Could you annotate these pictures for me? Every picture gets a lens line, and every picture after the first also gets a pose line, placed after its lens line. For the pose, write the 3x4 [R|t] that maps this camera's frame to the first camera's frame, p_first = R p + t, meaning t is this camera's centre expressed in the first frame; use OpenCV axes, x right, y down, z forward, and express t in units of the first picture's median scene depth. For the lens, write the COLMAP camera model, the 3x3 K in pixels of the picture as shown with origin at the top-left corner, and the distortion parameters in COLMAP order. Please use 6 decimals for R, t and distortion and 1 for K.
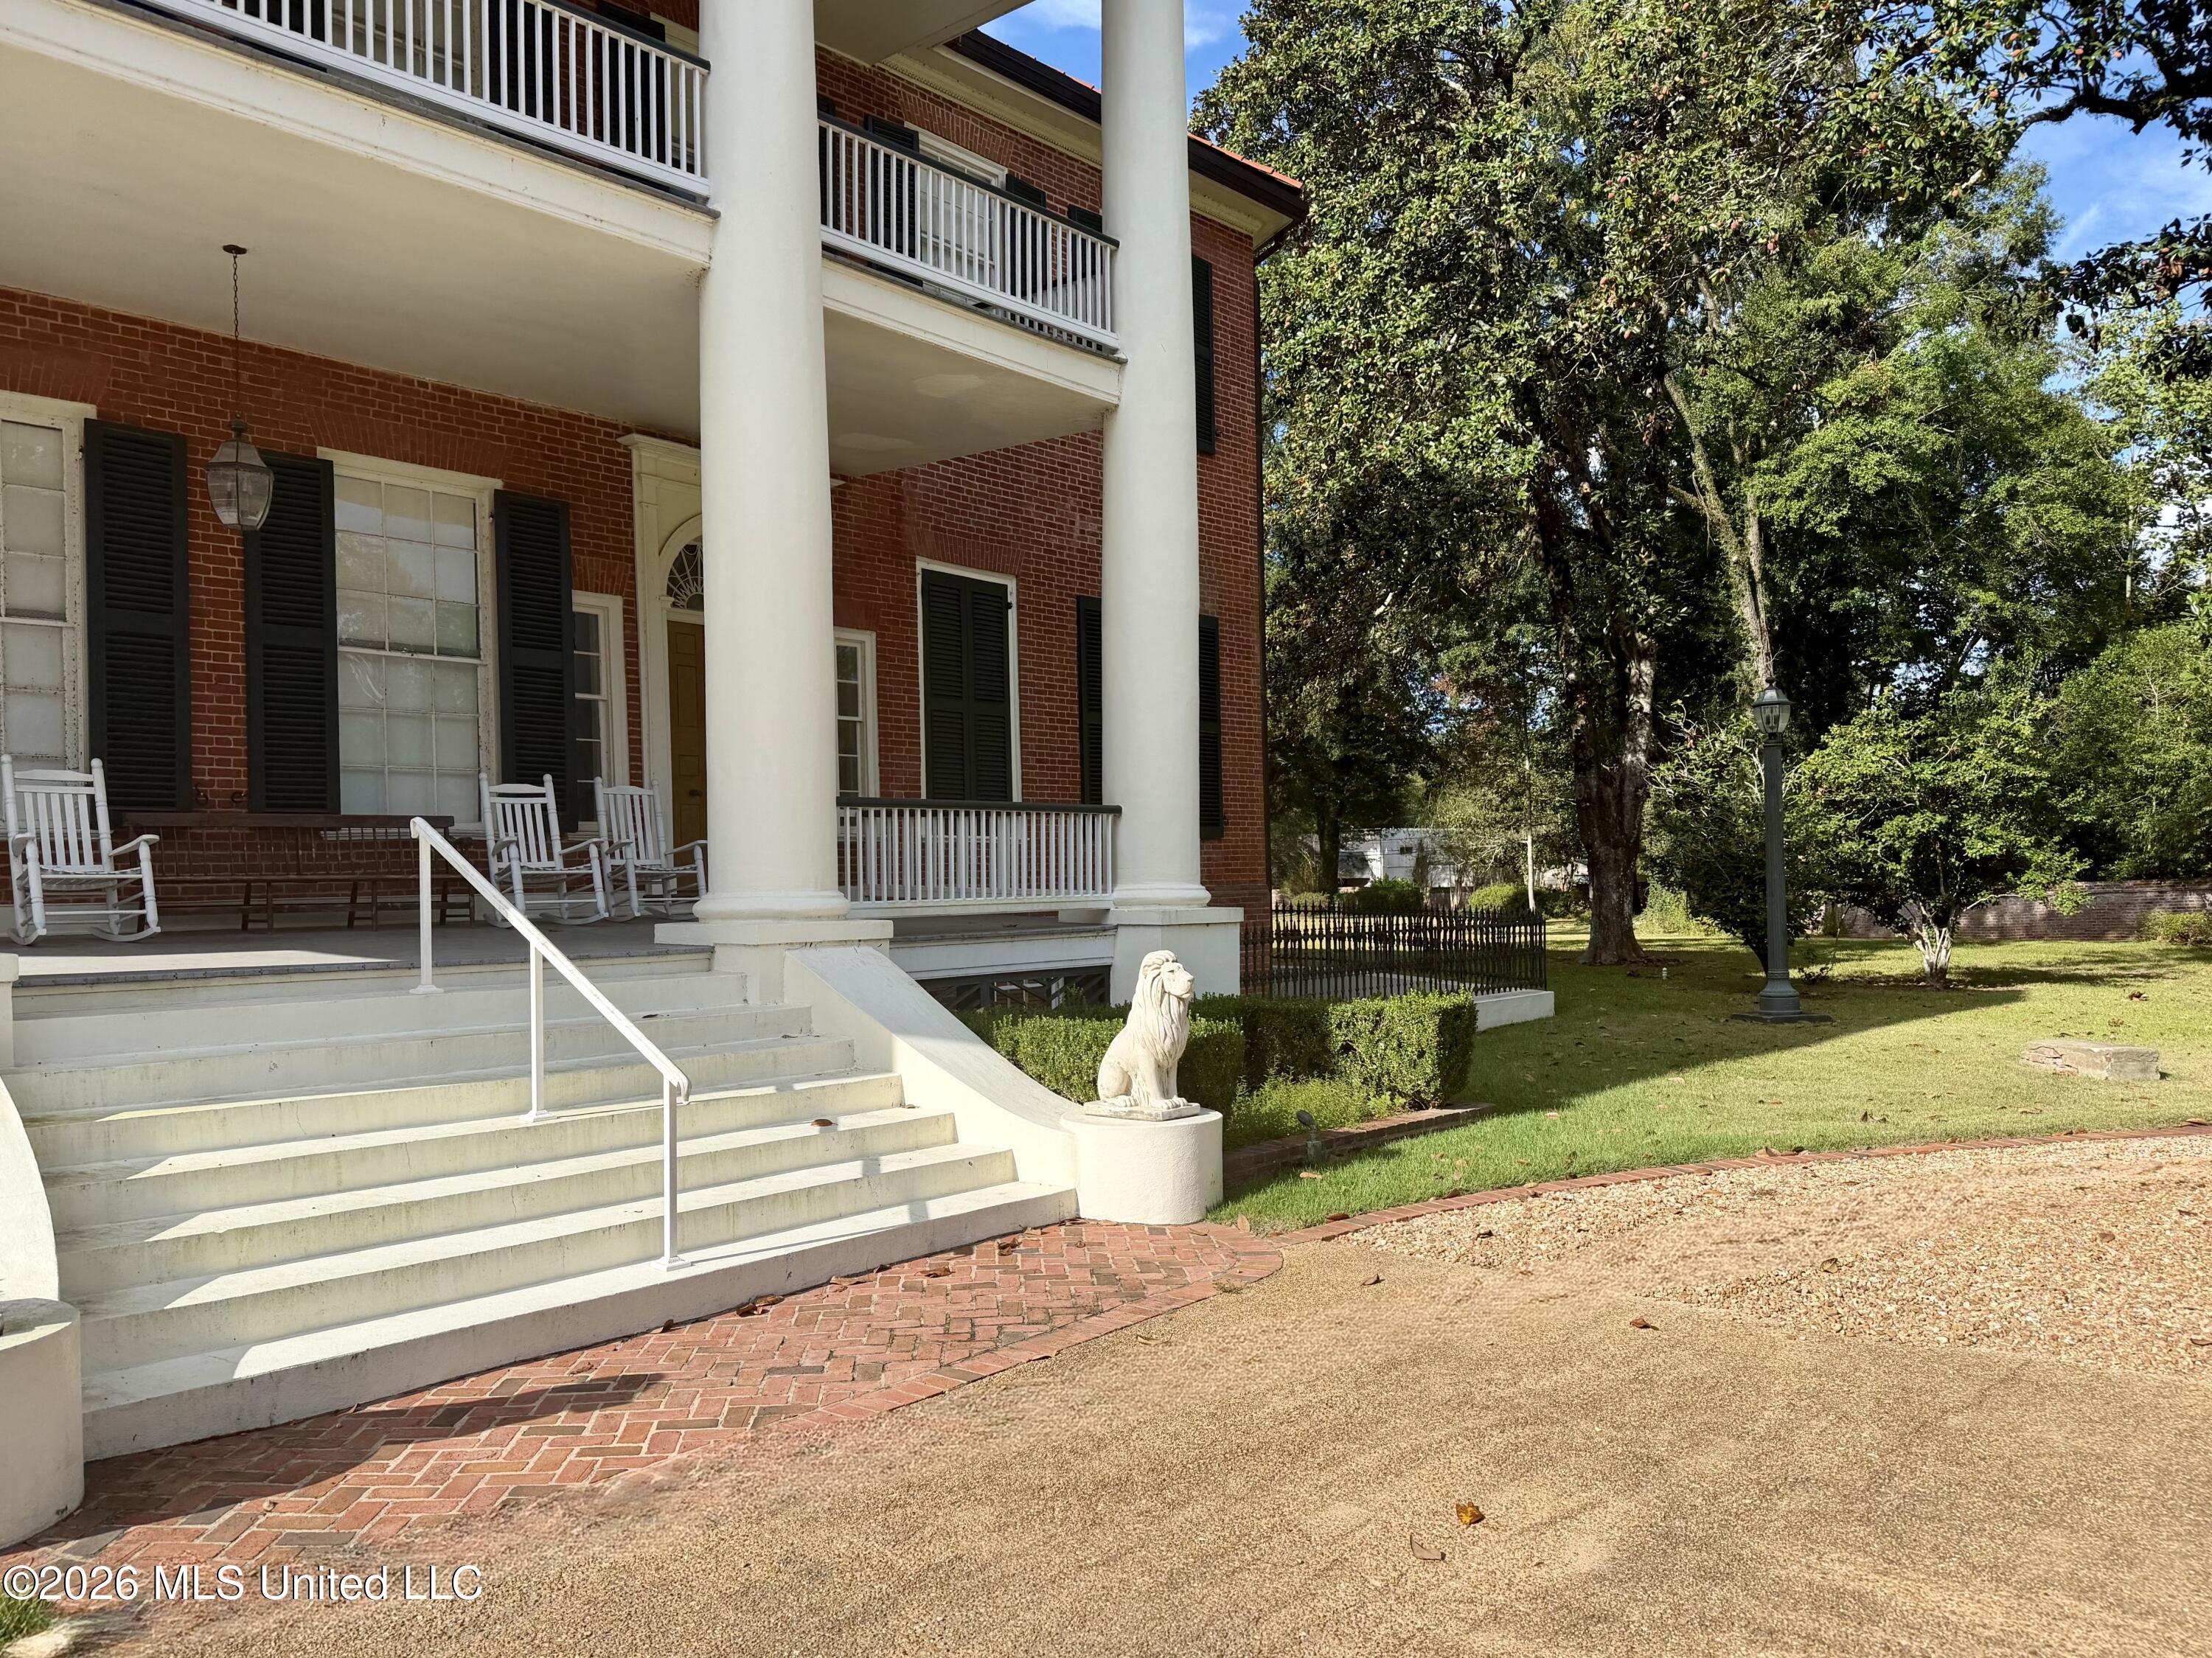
lens RADIAL K [[1642.5, 0, 1106.0], [0, 1642.5, 829.0], [0, 0, 1]] dist [0.169494, -0.000959]
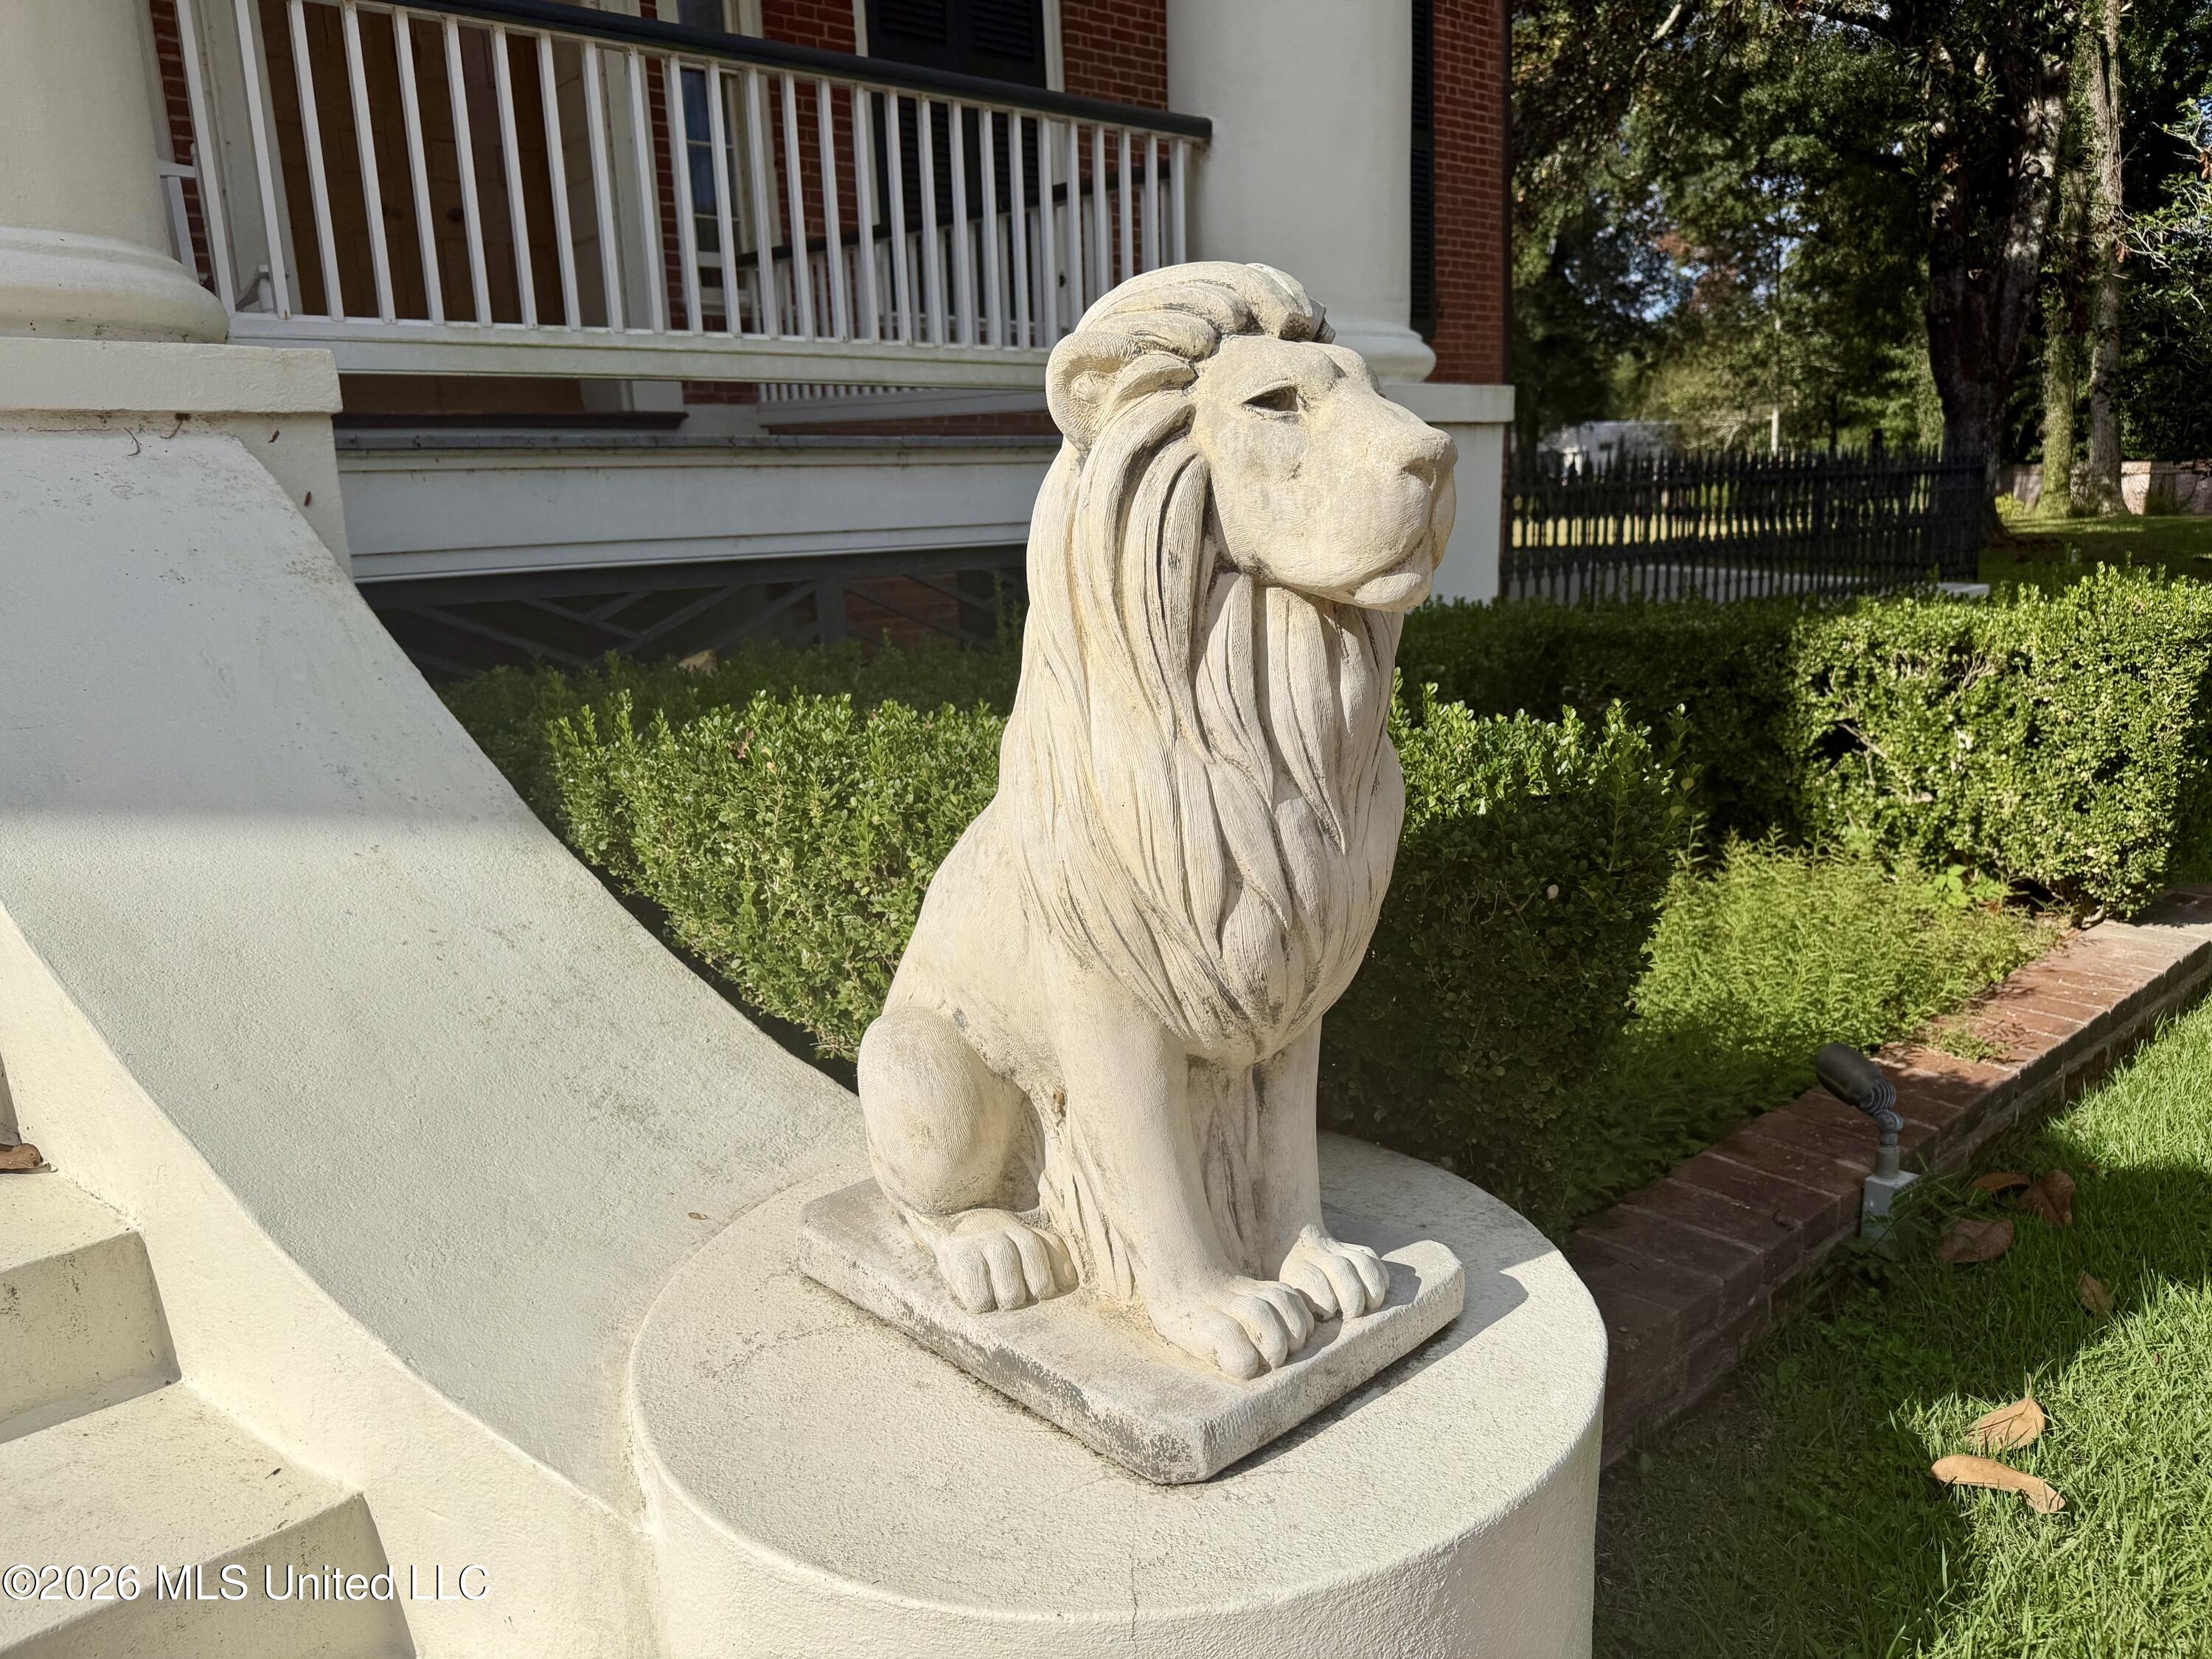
lens RADIAL K [[1630.7, 0, 1106.0], [0, 1630.7, 829.5], [0, 0, 1]] dist [-0.006929, -0.000822]
pose [[0.993942, -0.000777, -0.109904, 0.021698], [0.026372, 0.972448, 0.231622, 0.047617], [0.106696, -0.233117, 0.966578, 0.462453]]
